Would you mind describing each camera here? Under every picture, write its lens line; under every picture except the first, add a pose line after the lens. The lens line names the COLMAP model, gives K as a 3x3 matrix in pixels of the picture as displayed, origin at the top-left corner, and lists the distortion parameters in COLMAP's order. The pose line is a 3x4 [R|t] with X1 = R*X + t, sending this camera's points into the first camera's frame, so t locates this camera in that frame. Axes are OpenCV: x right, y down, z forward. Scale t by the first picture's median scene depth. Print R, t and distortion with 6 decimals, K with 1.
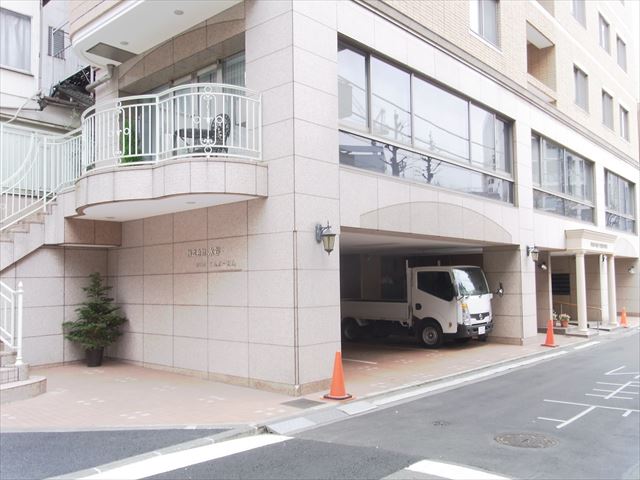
lens RADIAL K [[559.8, 0, 320.0], [0, 559.8, 240.0], [0, 0, 1]] dist [0.000036, 0.016801]
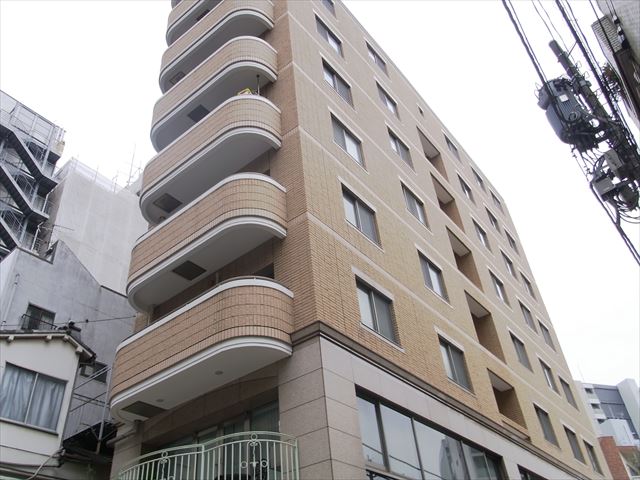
lens RADIAL K [[559.8, 0, 320.0], [0, 559.8, 240.0], [0, 0, 1]] dist [0.000036, 0.016801]
pose [[0.996398, -0.014378, 0.083574, -0.104776], [0.059284, 0.822785, -0.565253, 0.041001], [-0.060636, 0.568171, 0.820674, -0.131555]]
